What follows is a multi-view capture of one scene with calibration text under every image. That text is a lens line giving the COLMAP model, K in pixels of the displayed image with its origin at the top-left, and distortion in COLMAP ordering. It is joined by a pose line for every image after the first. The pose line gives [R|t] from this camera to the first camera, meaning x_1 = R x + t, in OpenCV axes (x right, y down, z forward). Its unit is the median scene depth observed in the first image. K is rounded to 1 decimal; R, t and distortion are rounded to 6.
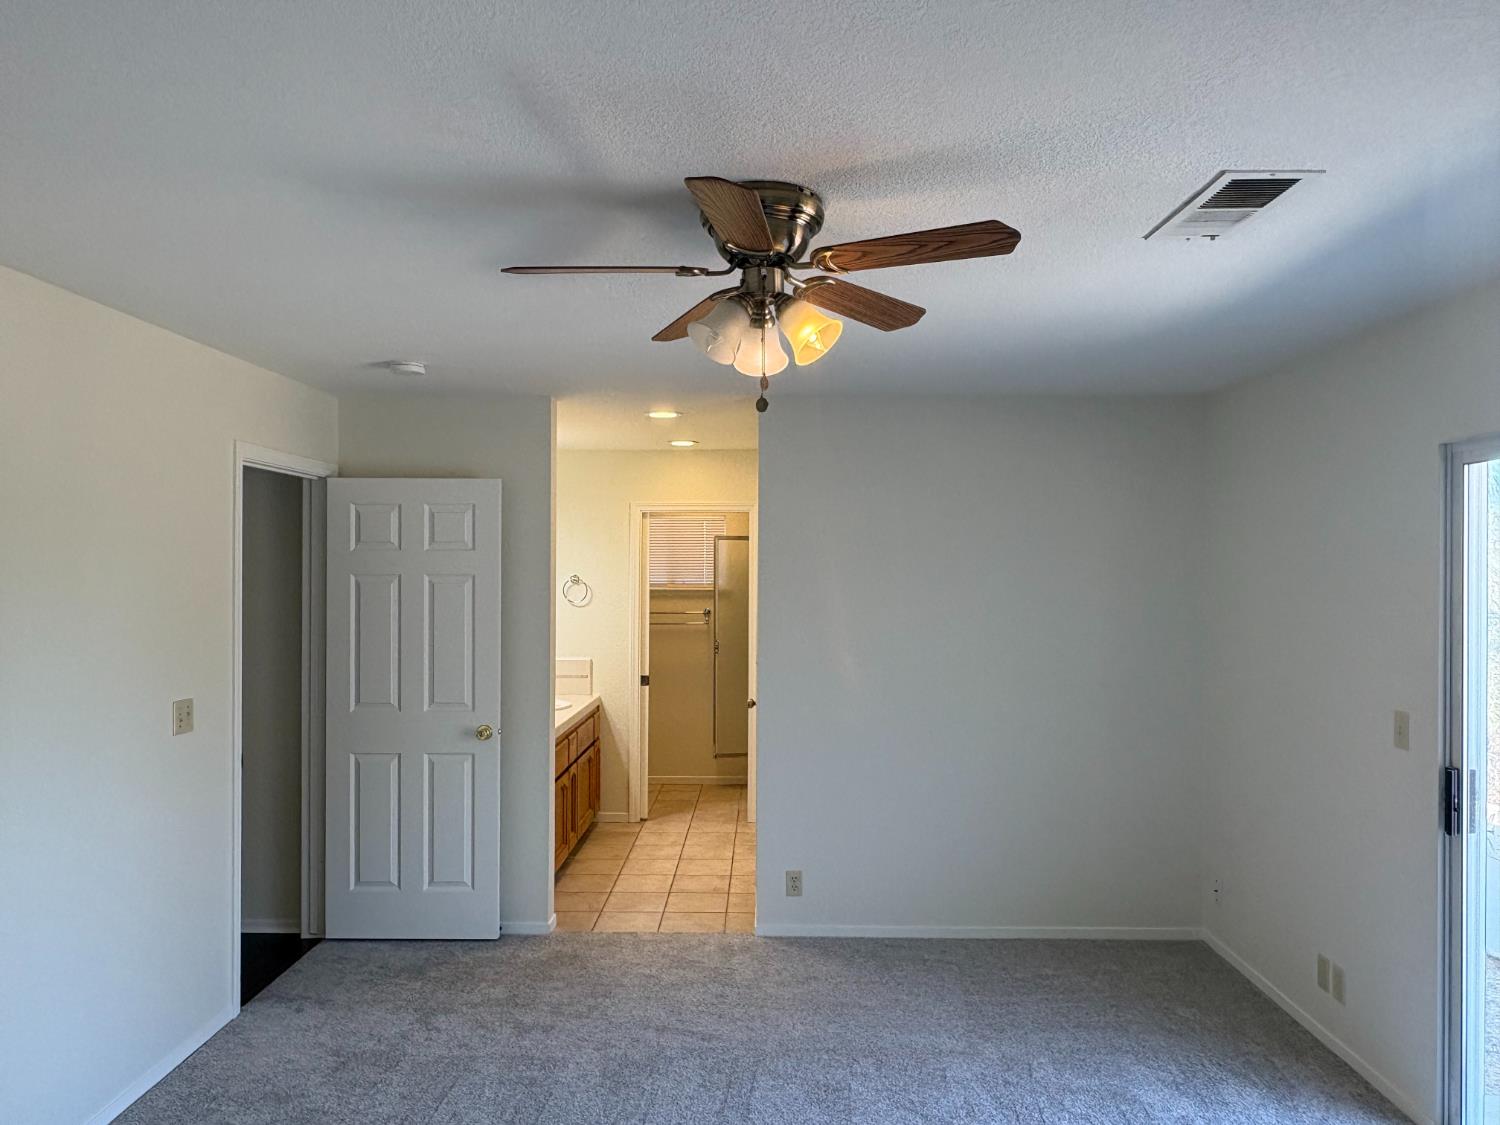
lens RADIAL K [[1054.0, 0, 749.6], [0, 1054.0, 566.1], [0, 0, 1]] dist [0.002093, 0.000380]
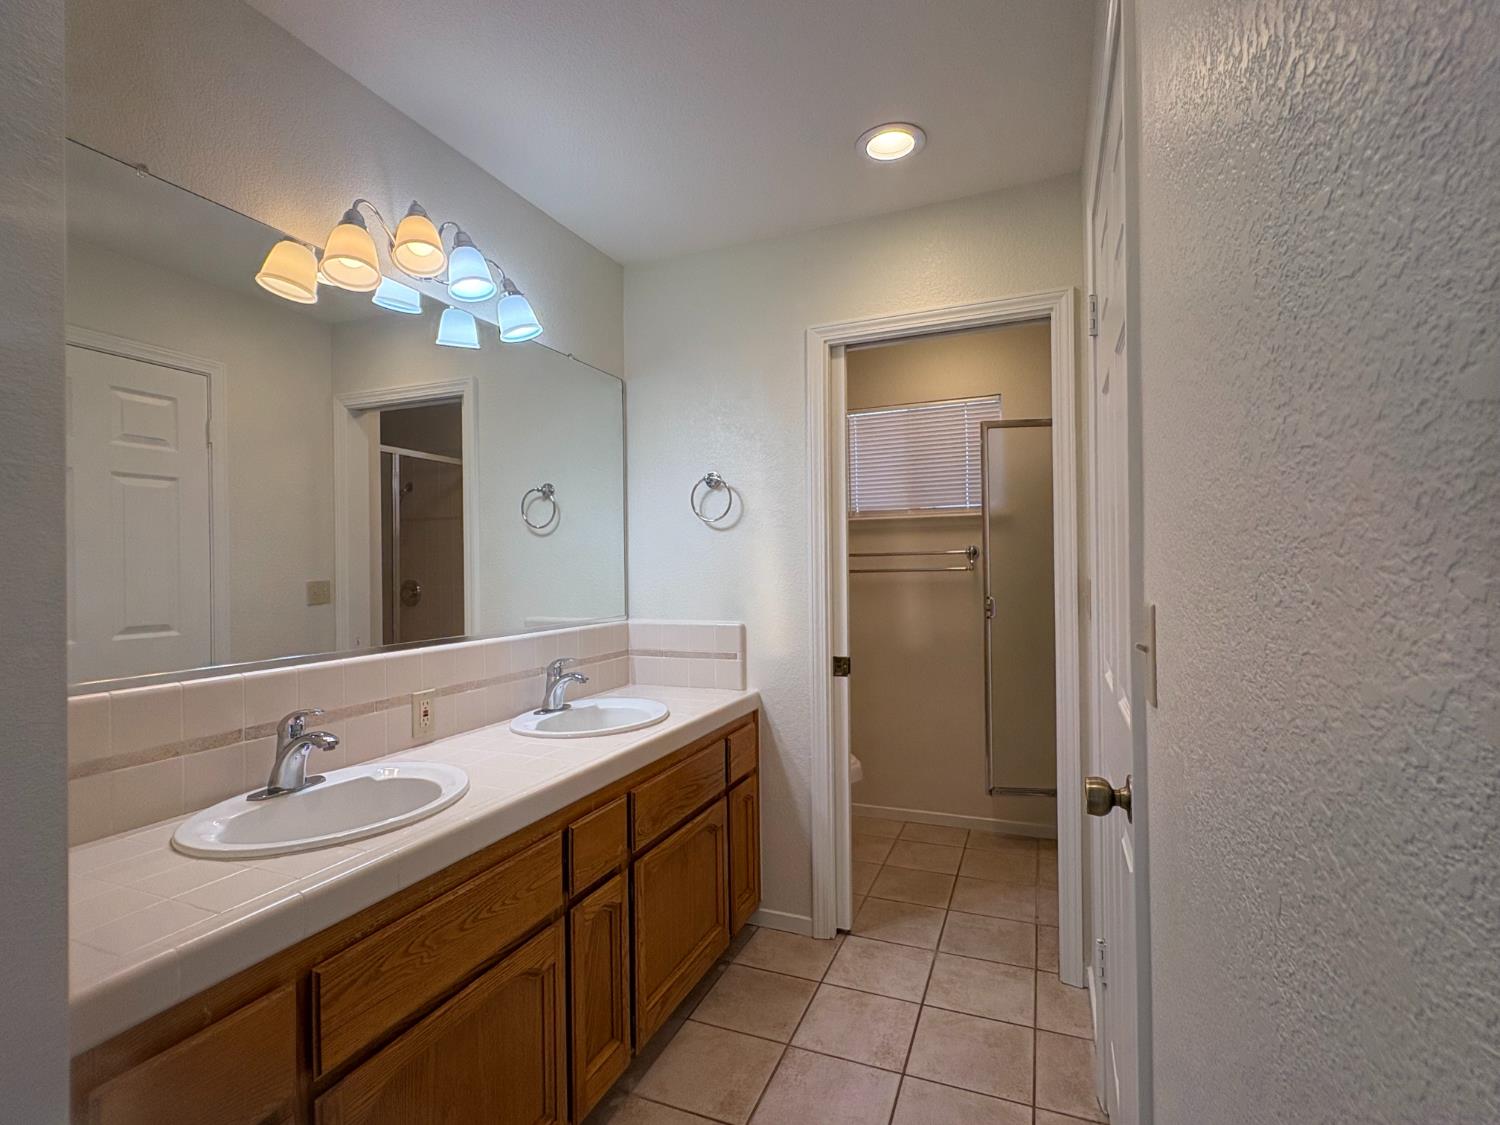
lens RADIAL K [[708.4, 0, 756.6], [0, 708.4, 561.8], [0, 0, 1]] dist [0.001875, -0.000050]
pose [[0.934071, -0.017646, -0.356650, -0.011586], [0.017634, 0.999839, -0.003284, 0.056756], [0.356651, -0.003222, 0.934232, 0.656238]]
